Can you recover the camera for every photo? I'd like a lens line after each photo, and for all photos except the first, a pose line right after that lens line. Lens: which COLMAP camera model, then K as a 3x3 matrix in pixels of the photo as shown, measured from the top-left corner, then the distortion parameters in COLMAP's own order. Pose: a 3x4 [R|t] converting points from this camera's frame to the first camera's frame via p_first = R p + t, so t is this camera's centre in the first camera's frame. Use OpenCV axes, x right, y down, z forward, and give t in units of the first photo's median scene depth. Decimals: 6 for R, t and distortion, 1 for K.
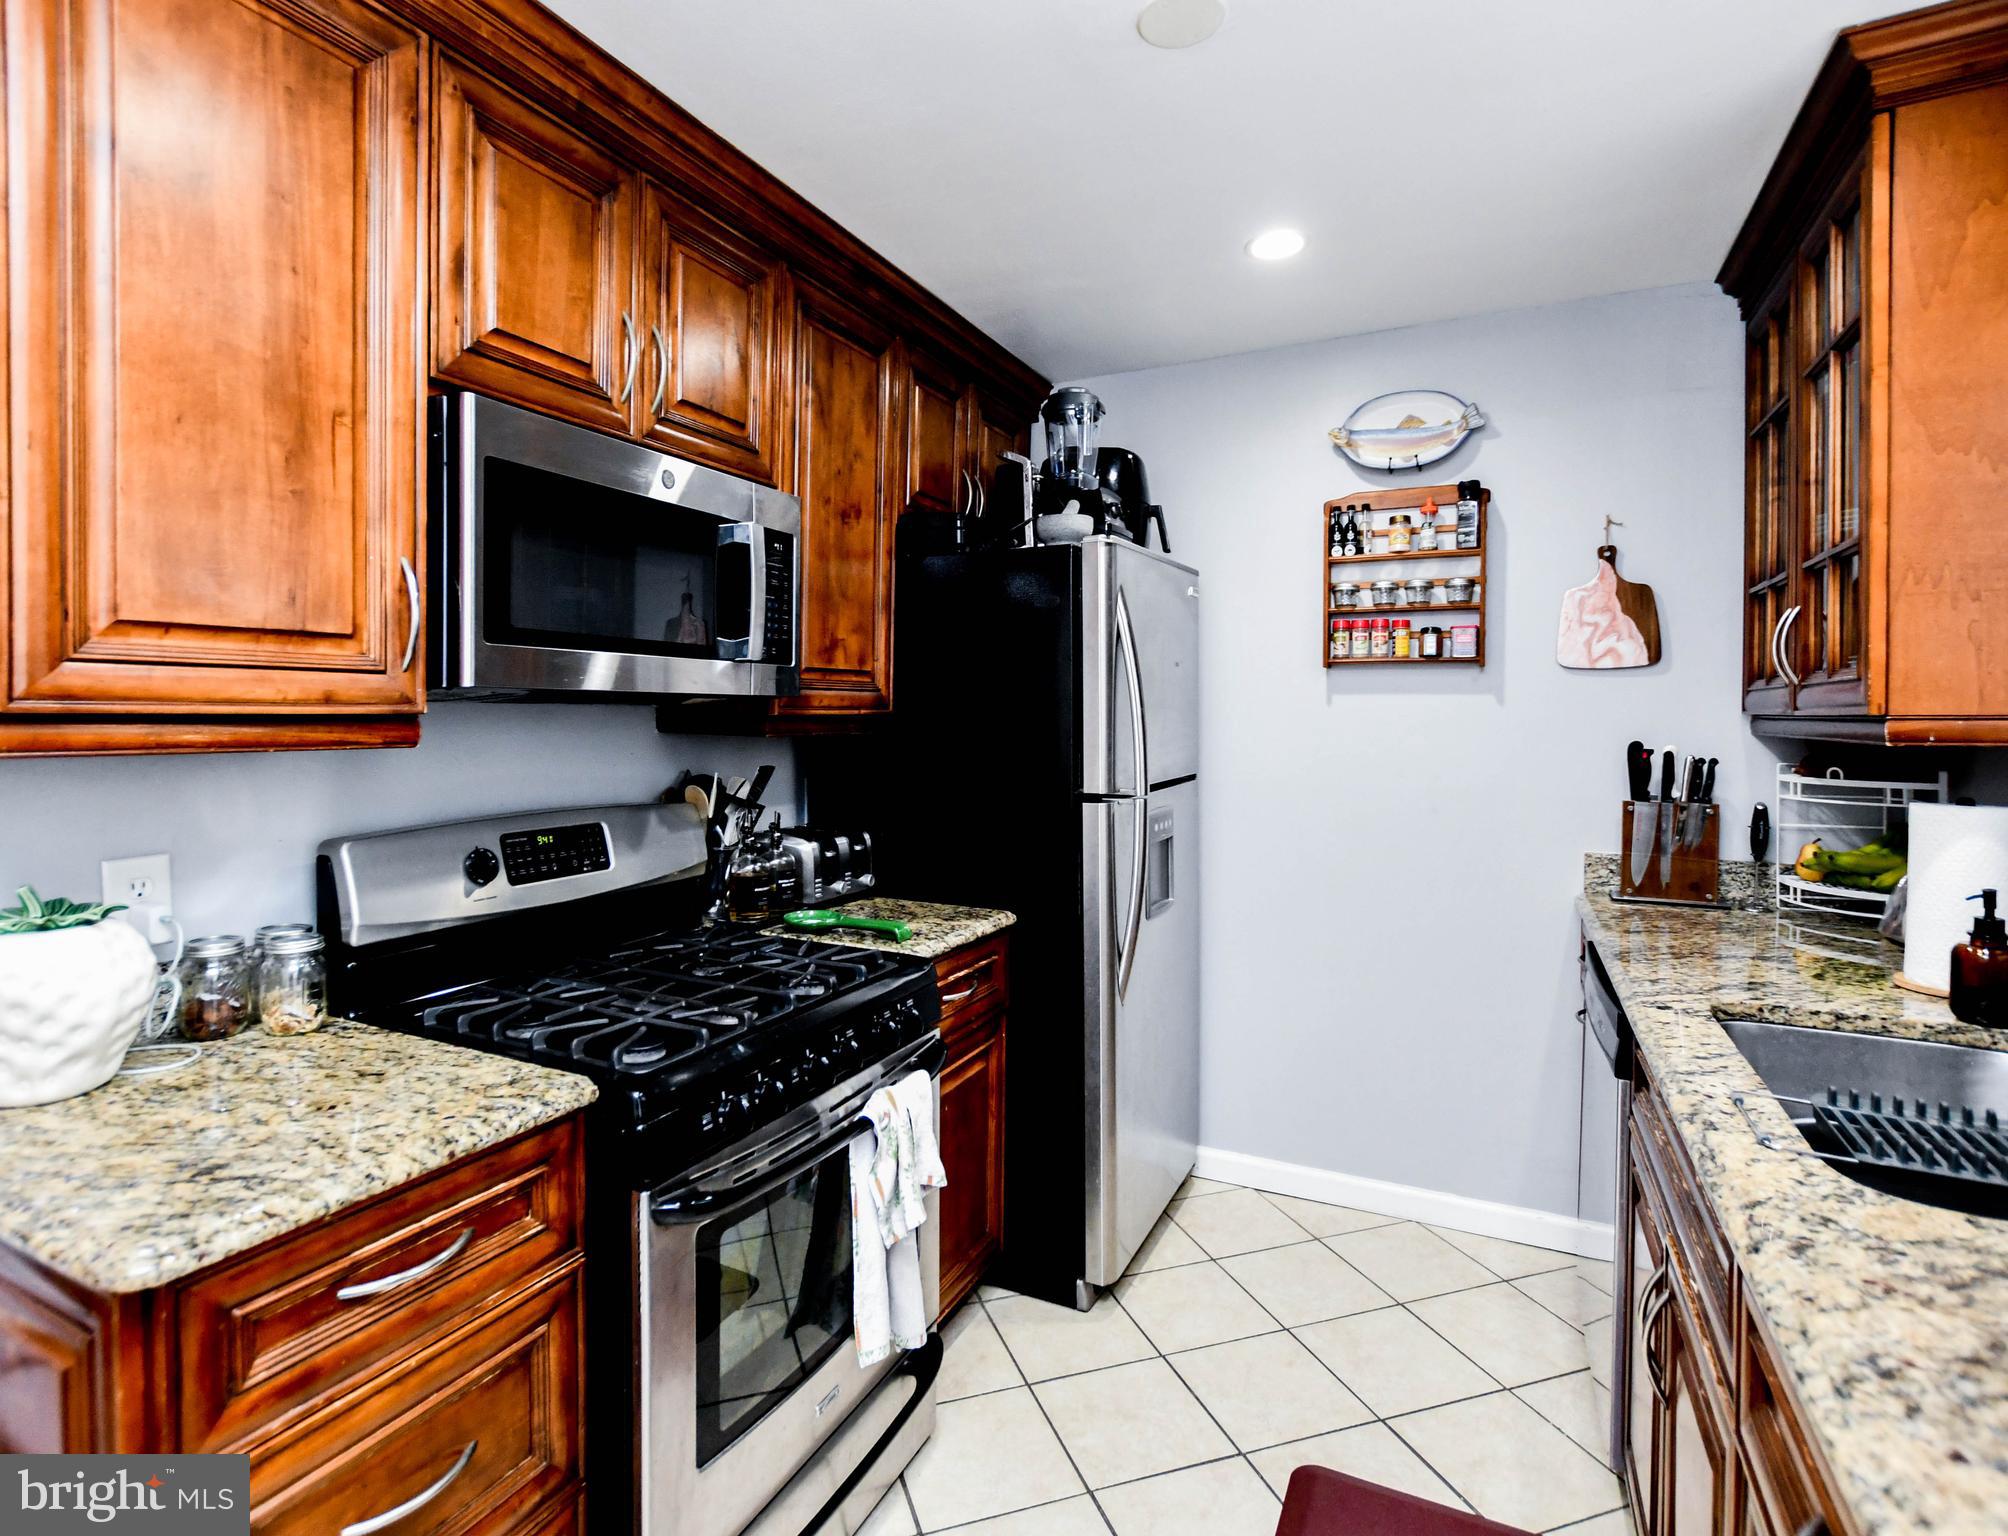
lens RADIAL K [[1026.8, 0, 966.2], [0, 1026.8, 736.7], [0, 0, 1]] dist [-0.010746, 0.002337]
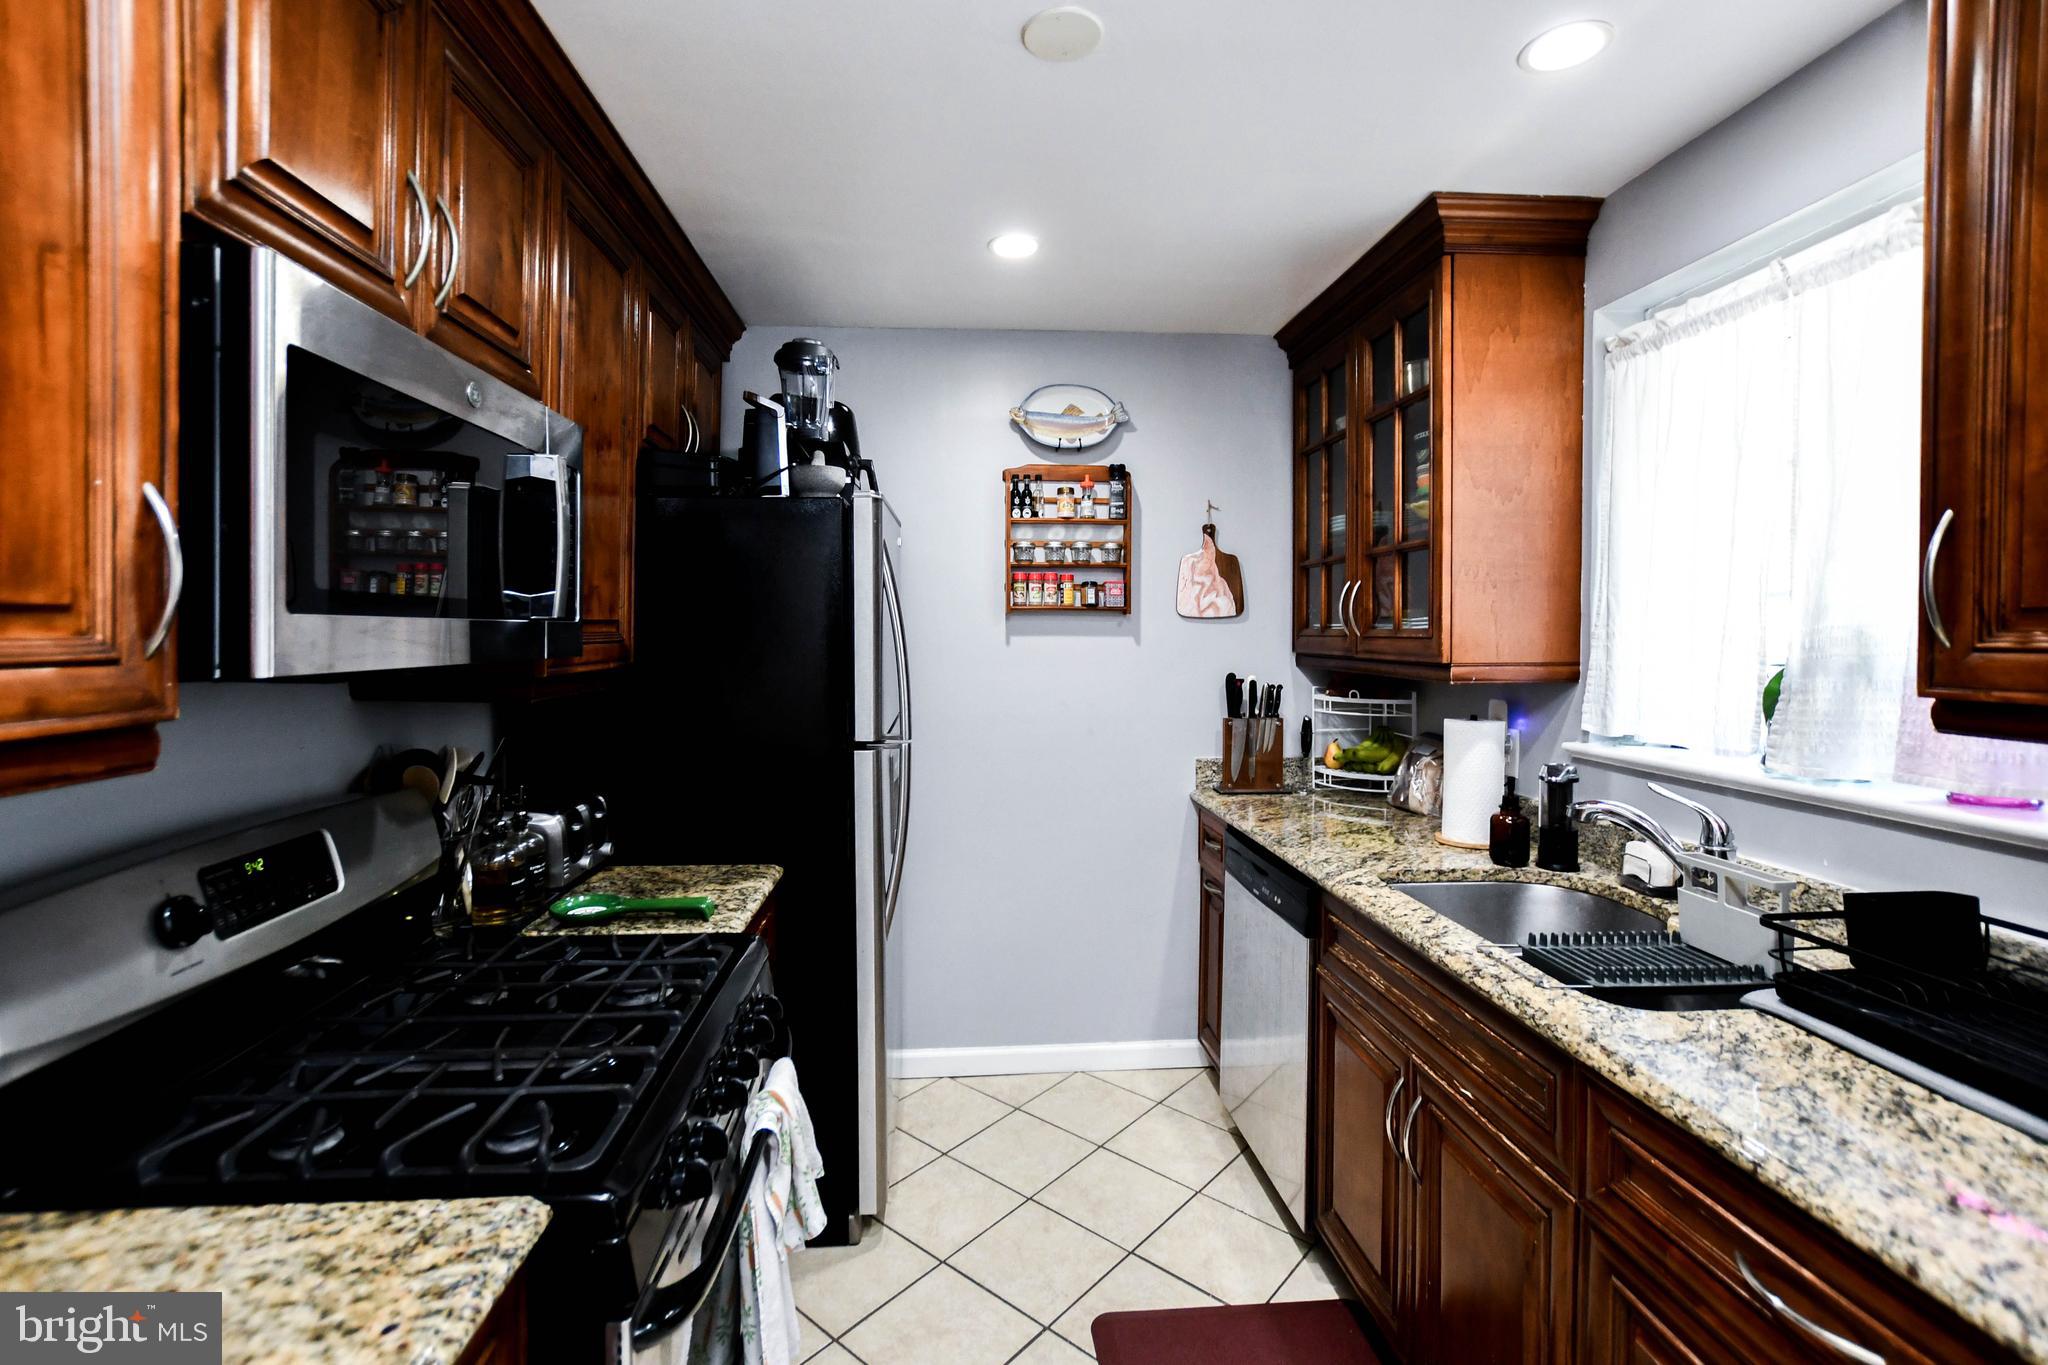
lens RADIAL K [[925.9, 0, 1017.1], [0, 925.9, 647.6], [0, 0, 1]] dist [-0.011744, 0.003128]
pose [[0.853677, -0.012770, 0.520647, -0.288170], [0.013485, 0.999906, 0.002415, -0.048592], [-0.520629, 0.004960, 0.853769, 0.161512]]
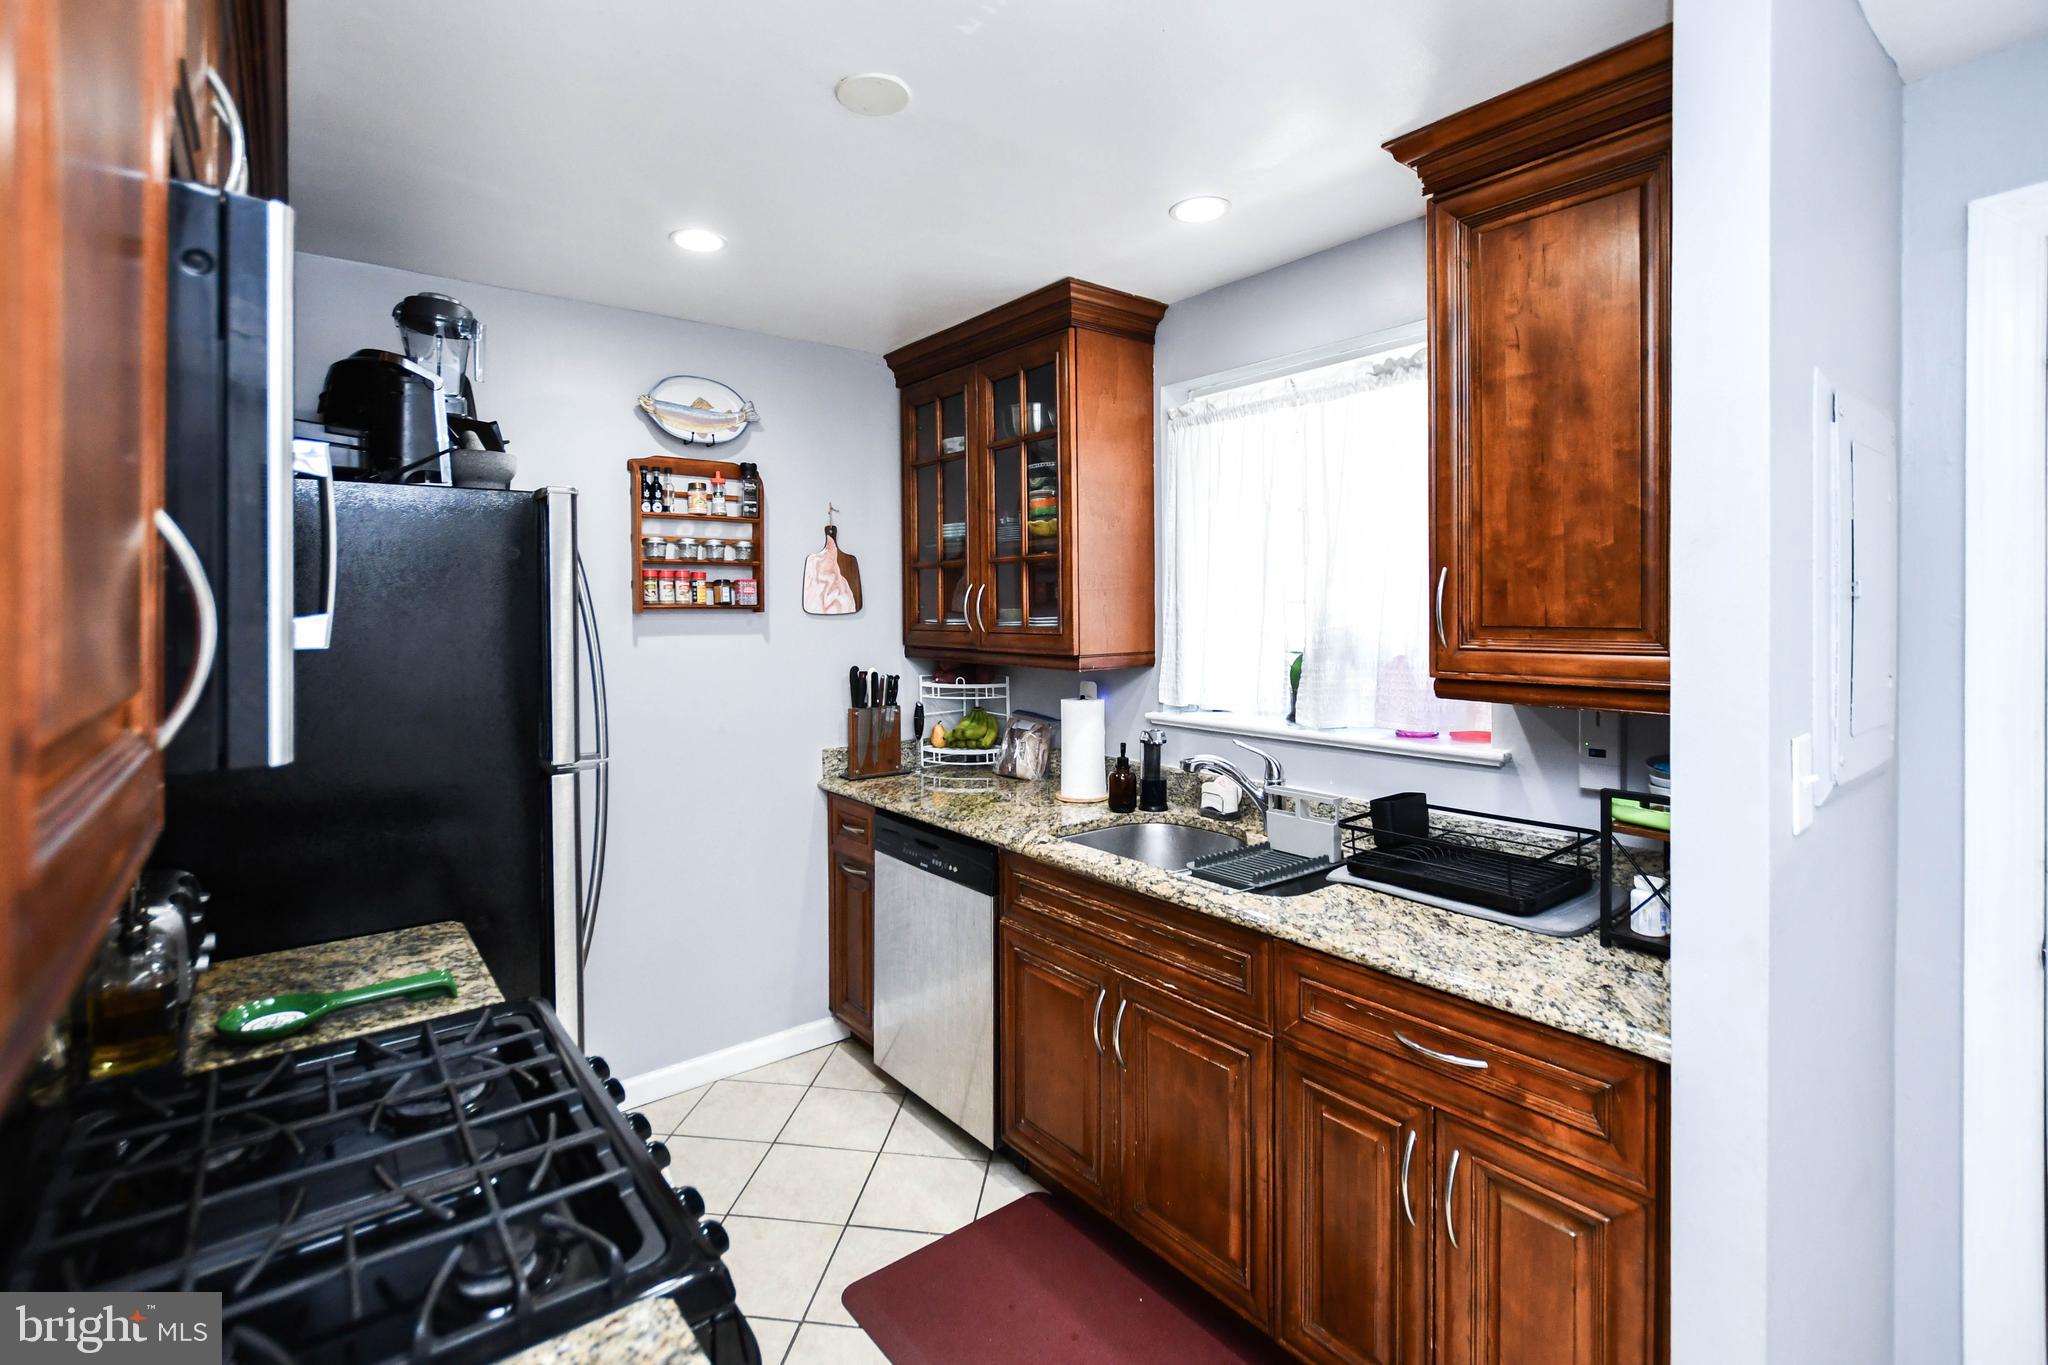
lens RADIAL K [[925.9, 0, 1018.2], [0, 925.9, 619.4], [0, 0, 1]] dist [-0.011744, 0.003128]
pose [[0.418880, -0.017659, 0.907870, -0.575755], [0.025416, 0.999647, 0.007718, -0.089304], [-0.907686, 0.019841, 0.419181, 0.348844]]
